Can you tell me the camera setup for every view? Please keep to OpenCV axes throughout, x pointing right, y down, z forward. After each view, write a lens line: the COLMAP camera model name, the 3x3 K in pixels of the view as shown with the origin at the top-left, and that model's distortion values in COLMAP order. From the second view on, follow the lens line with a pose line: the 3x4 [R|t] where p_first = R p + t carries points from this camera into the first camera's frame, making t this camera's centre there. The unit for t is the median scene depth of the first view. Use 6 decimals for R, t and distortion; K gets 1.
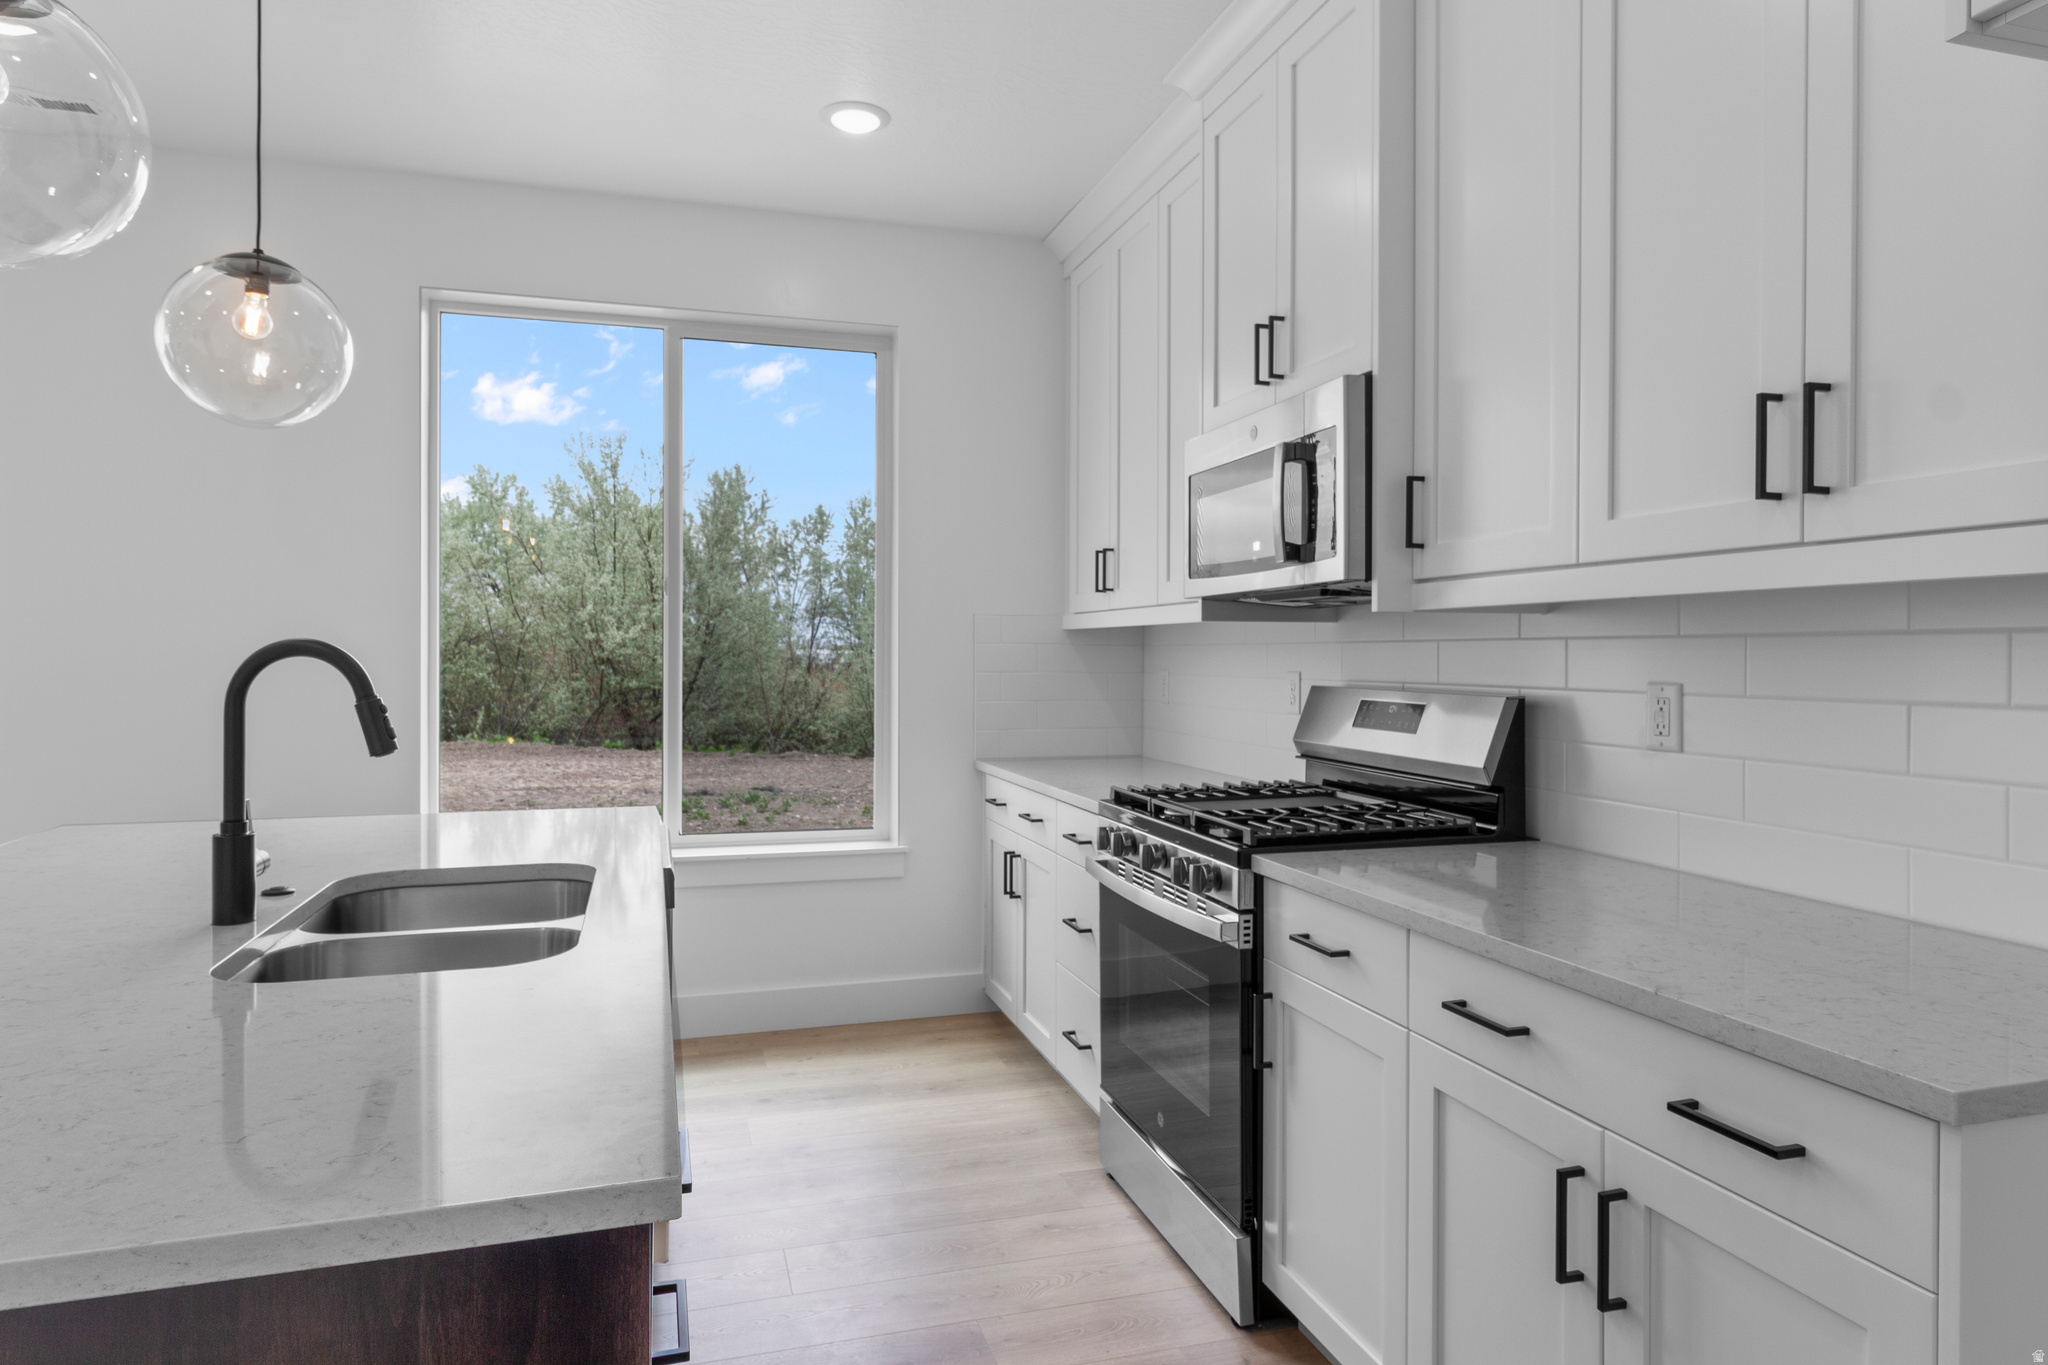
lens RADIAL K [[1202.1, 0, 1026.8], [0, 1202.1, 659.5], [0, 0, 1]] dist [-0.017724, -0.001097]
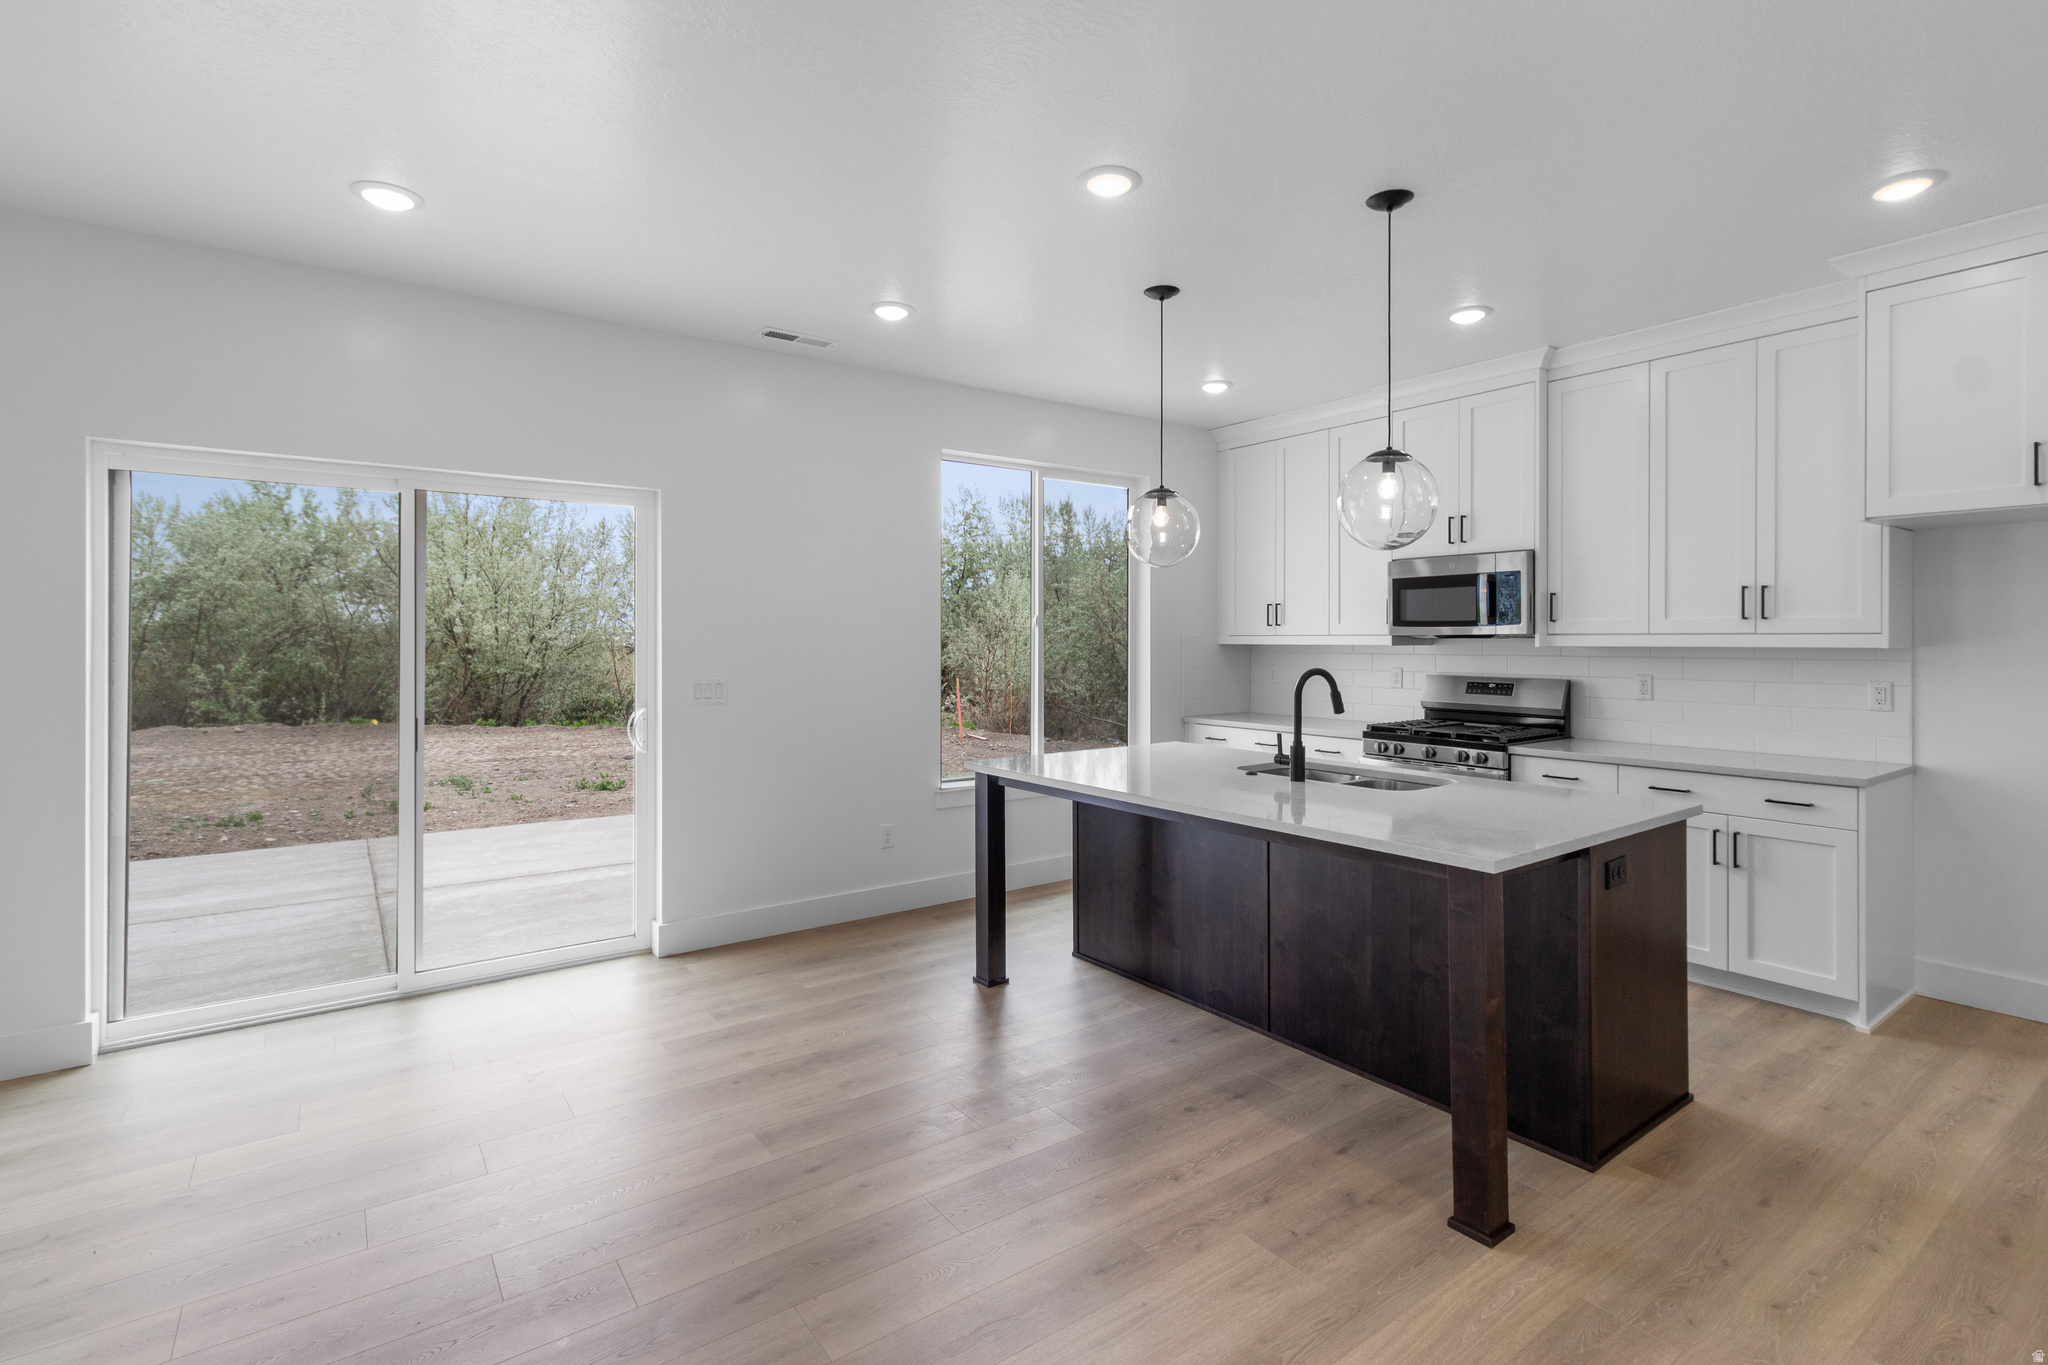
lens RADIAL K [[961.4, 0, 1025.4], [0, 961.4, 636.1], [0, 0, 1]] dist [0.002454, 0.000508]
pose [[0.946711, -0.002235, 0.322077, -0.146304], [0.004238, 0.999976, -0.005517, -0.006023], [-0.322056, 0.006588, 0.946698, -0.058849]]
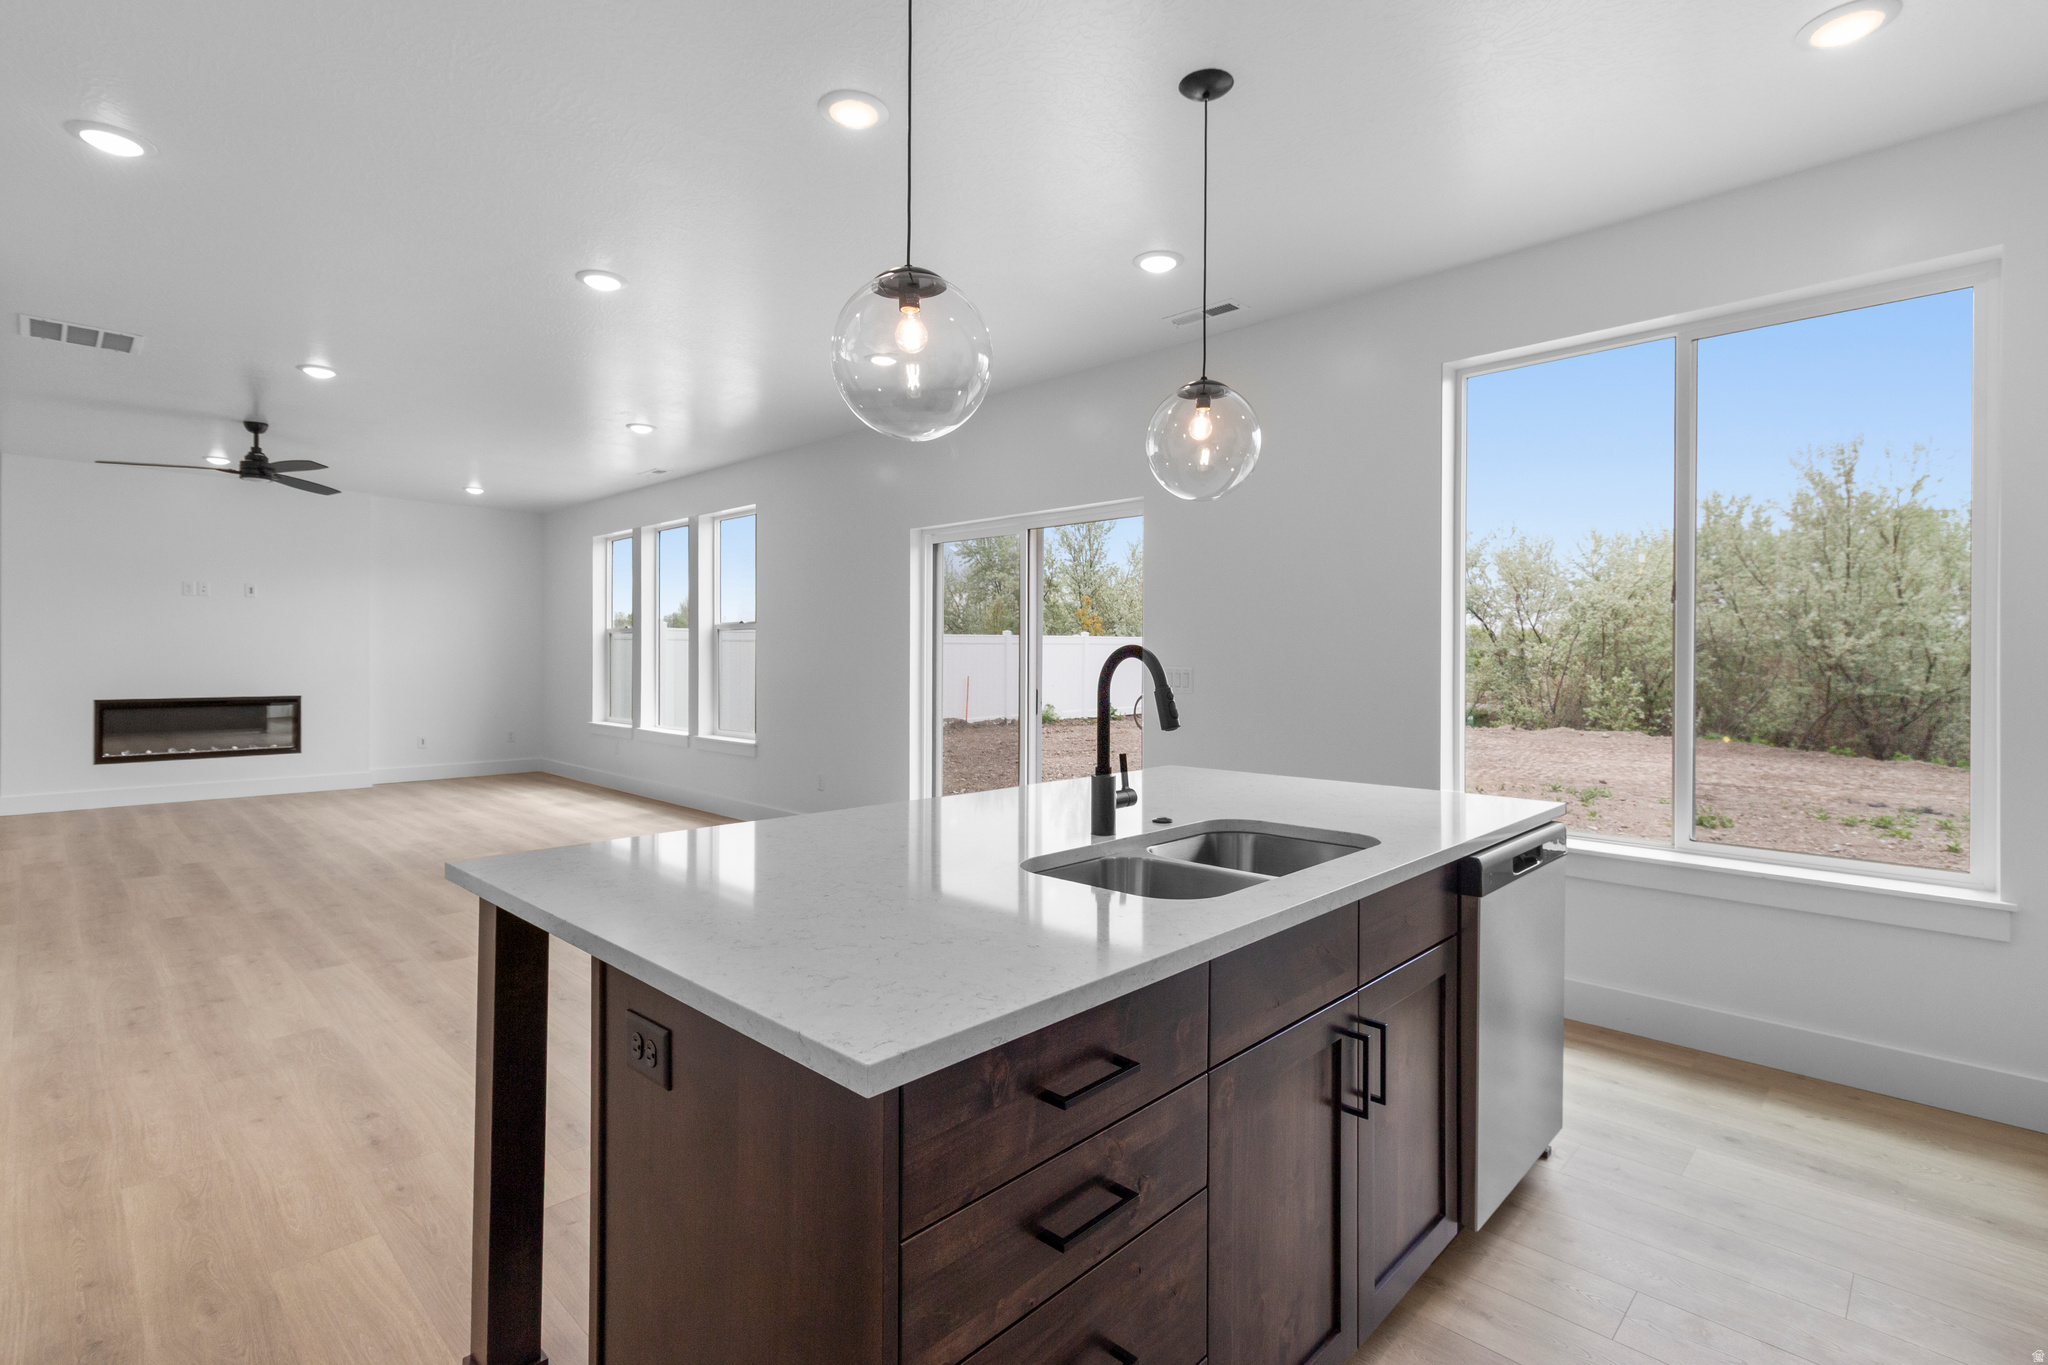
lens RADIAL K [[952.8, 0, 1027.8], [0, 952.8, 658.9], [0, 0, 1]] dist [0.002445, 0.000739]
pose [[0.479266, 0.000753, -0.877669, 0.027306], [-0.005997, 0.999979, -0.002416, 0.000163], [0.877649, 0.006421, 0.479261, 0.026508]]
